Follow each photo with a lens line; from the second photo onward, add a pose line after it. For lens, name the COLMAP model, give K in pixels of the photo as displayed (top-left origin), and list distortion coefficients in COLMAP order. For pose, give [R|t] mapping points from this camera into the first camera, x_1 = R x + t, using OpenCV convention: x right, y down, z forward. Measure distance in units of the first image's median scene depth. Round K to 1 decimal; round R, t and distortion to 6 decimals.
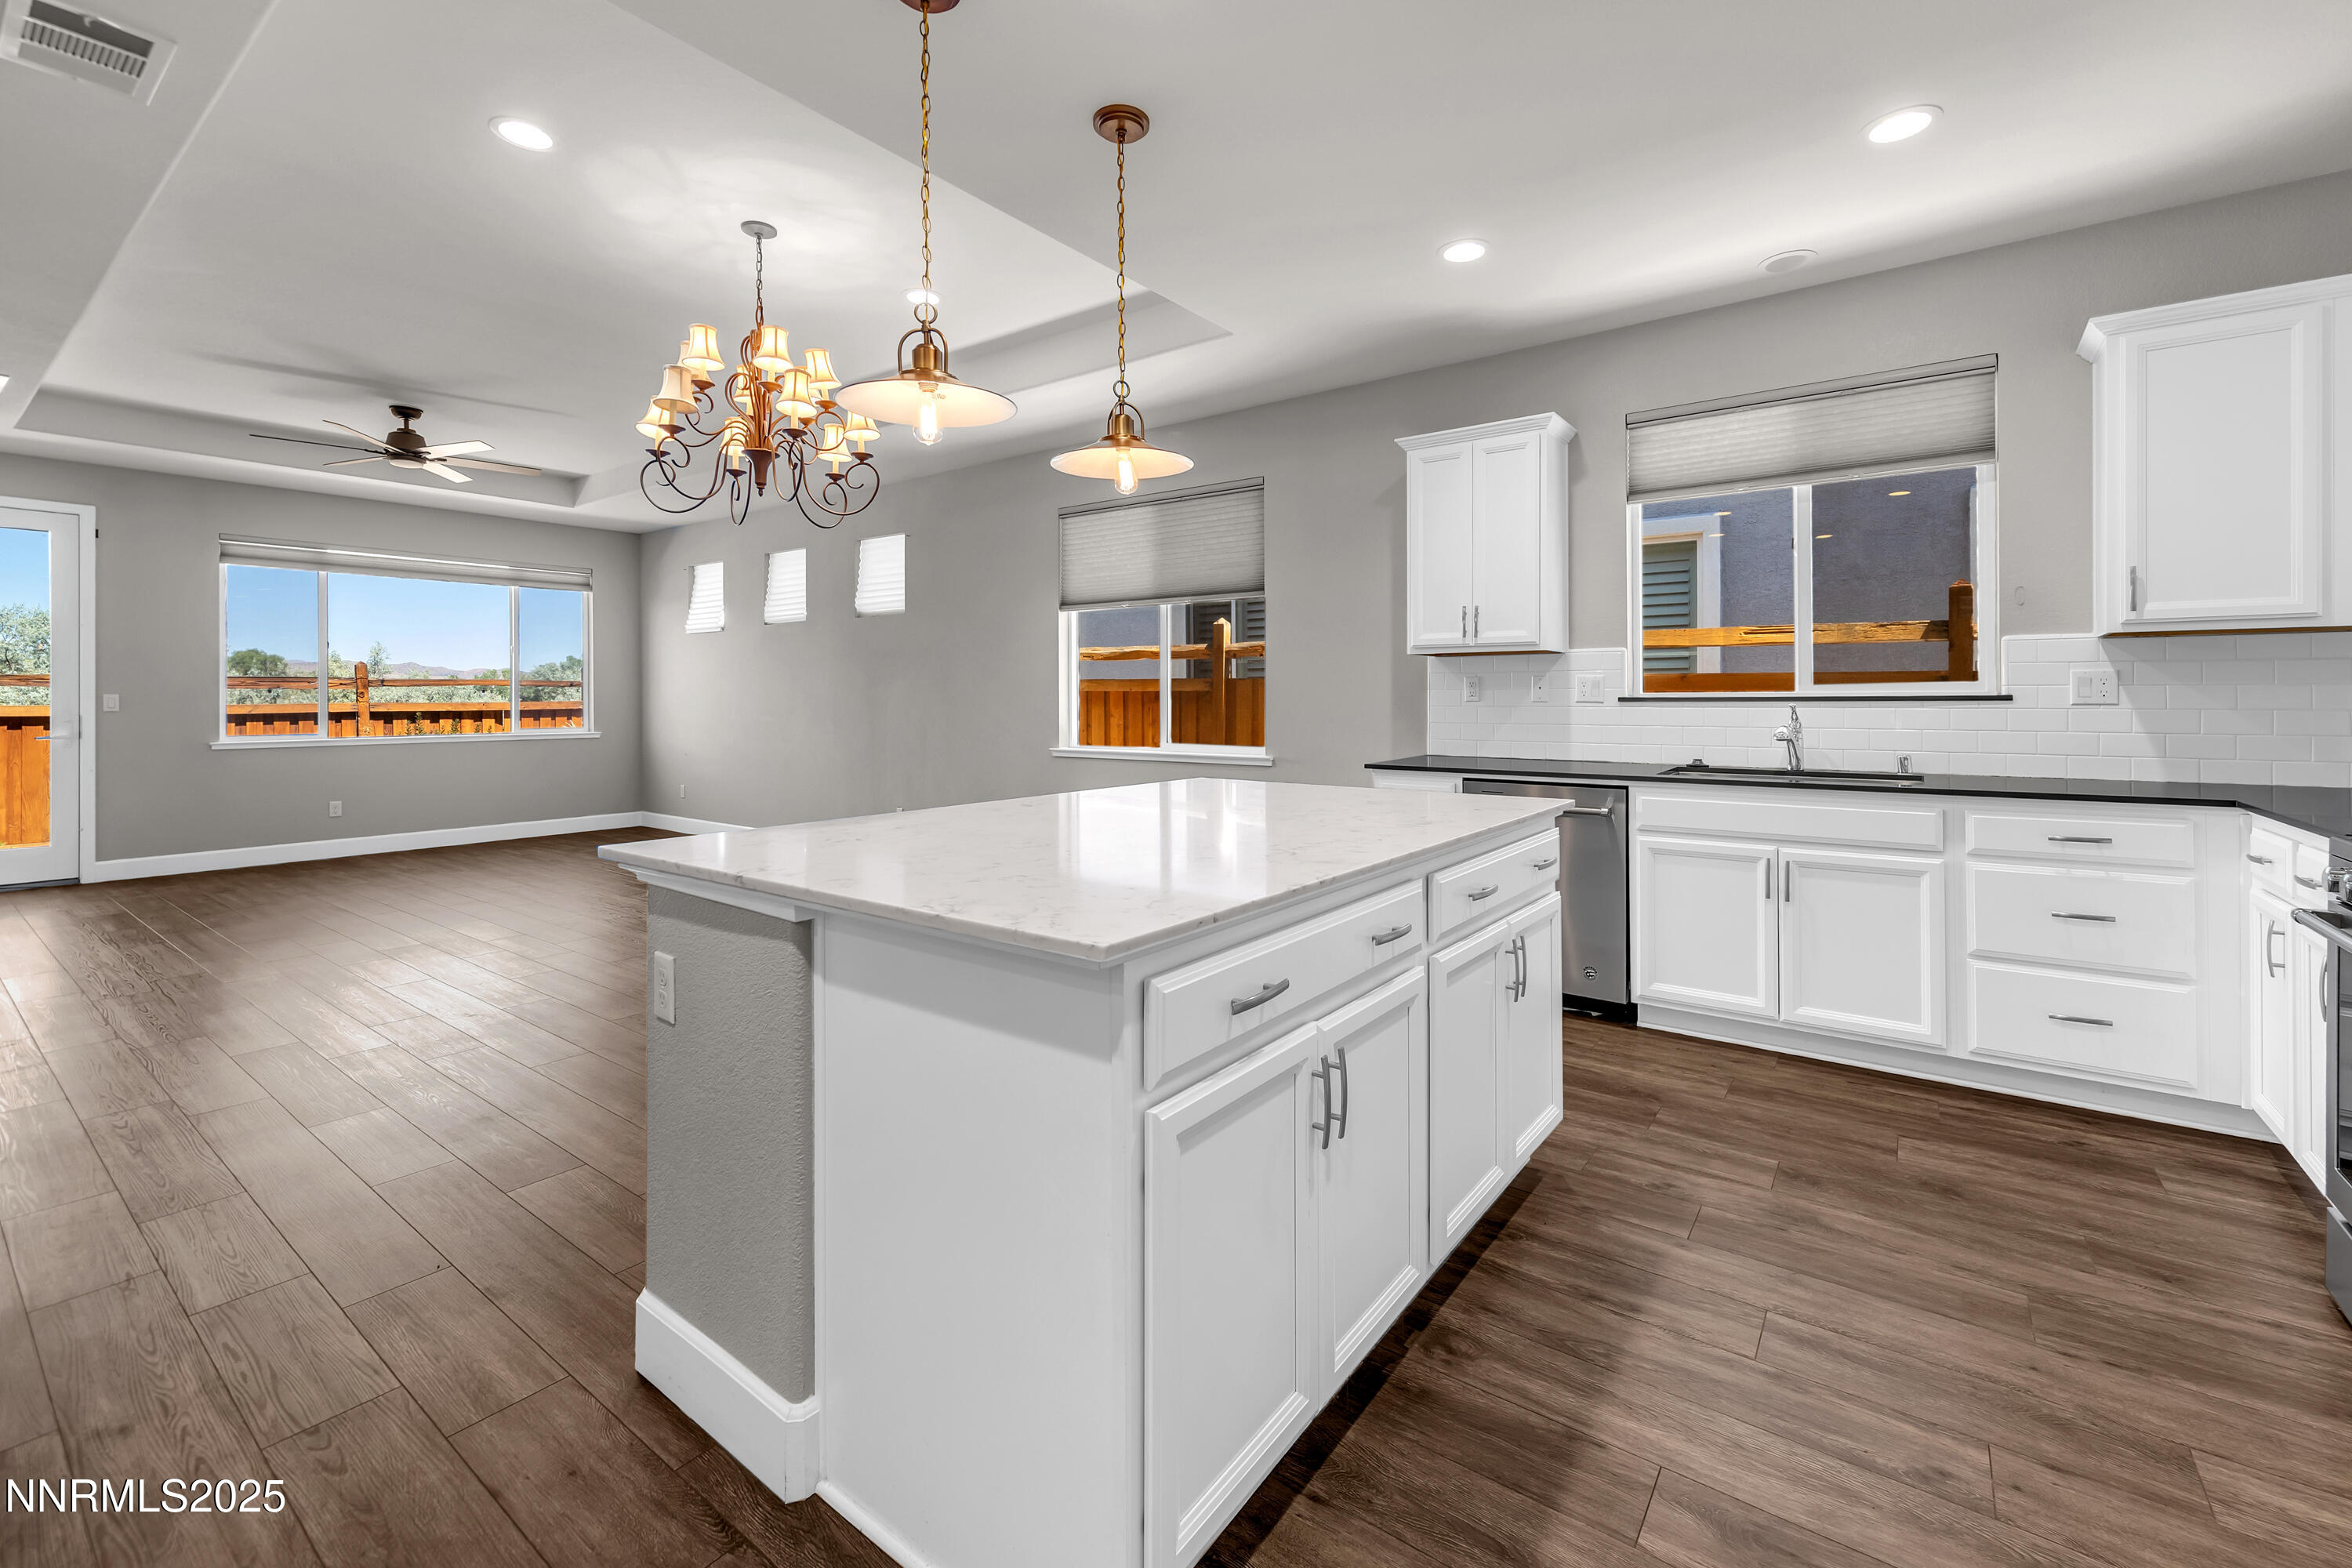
lens RADIAL K [[978.7, 0, 1196.9], [0, 978.7, 697.6], [0, 0, 1]] dist [0.004781, 0.000184]
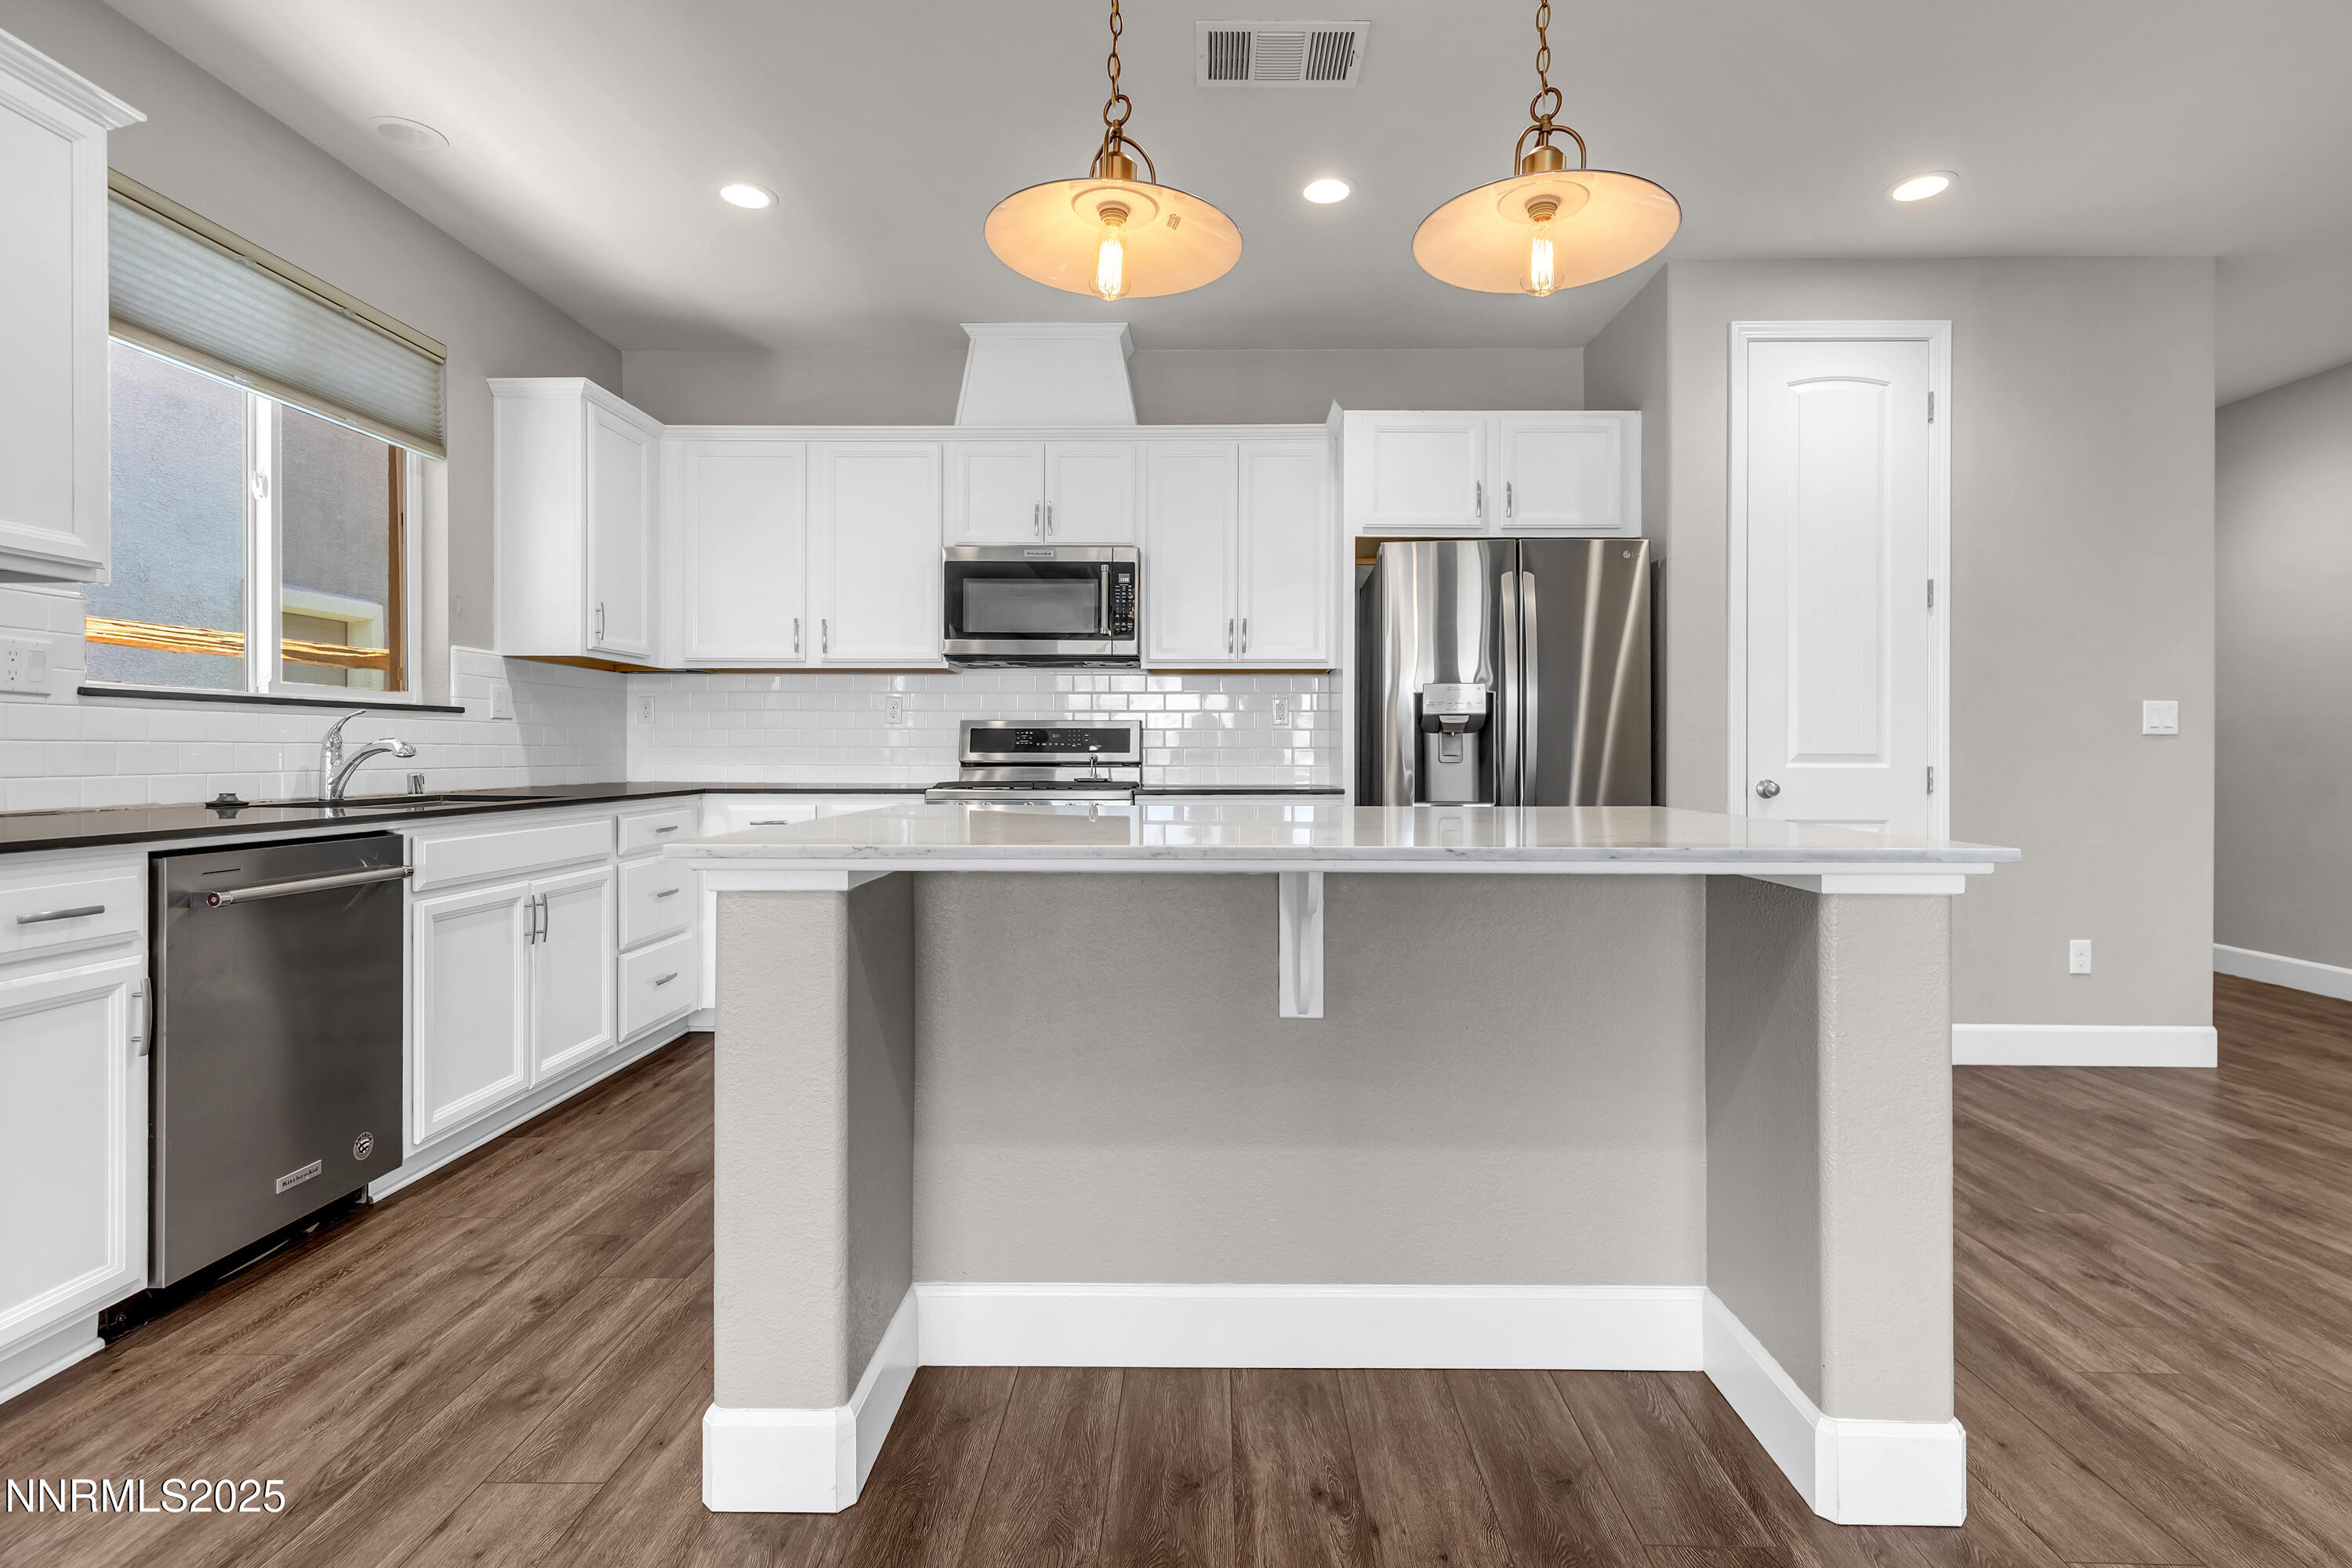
lens RADIAL K [[1118.5, 0, 1194.5], [0, 1118.5, 756.7], [0, 0, 1]] dist [0.003263, -0.000690]
pose [[-0.579680, -0.003509, 0.814836, -0.442870], [-0.002182, 0.999994, 0.002754, 0.037578], [-0.814841, -0.000182, -0.579685, 0.950447]]
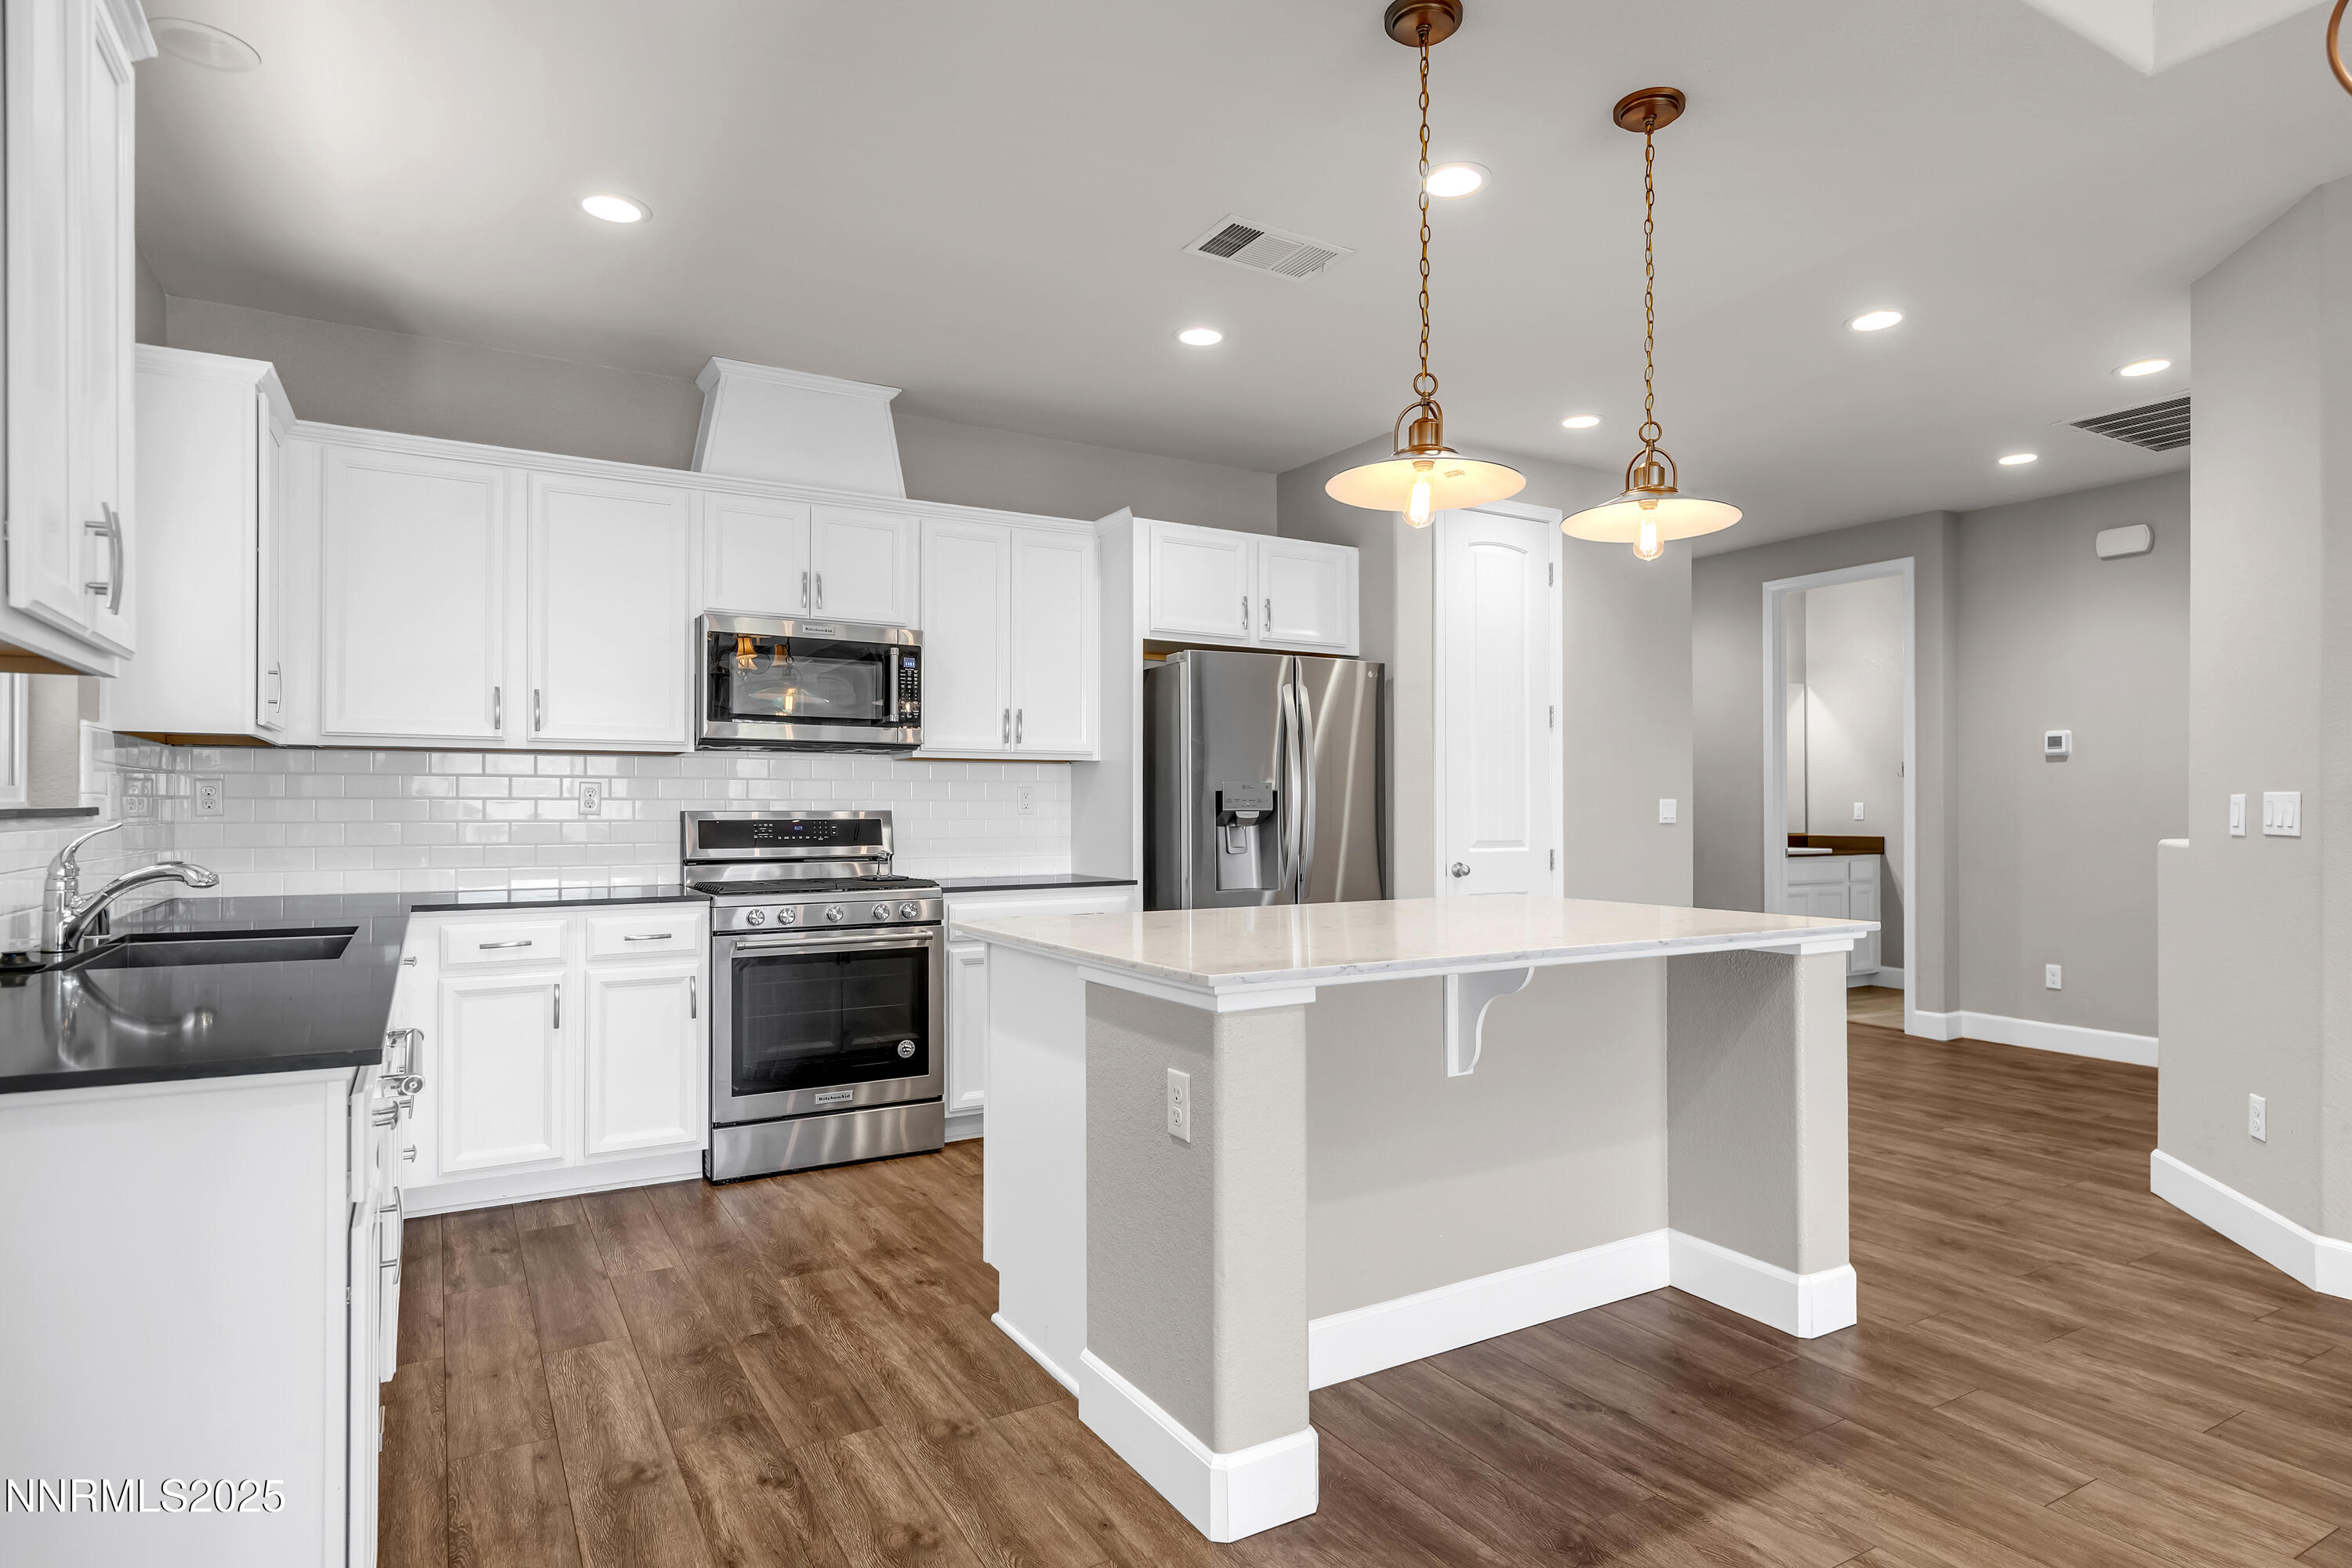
lens RADIAL K [[1277.9, 0, 1209.2], [0, 1277.9, 800.5], [0, 0, 1]] dist [0.002632, 0.001944]
pose [[-0.922332, 0.004535, 0.386372, -0.207620], [0.001868, 0.999972, -0.007278, 0.000566], [-0.386395, -0.005991, -0.922314, 1.376027]]
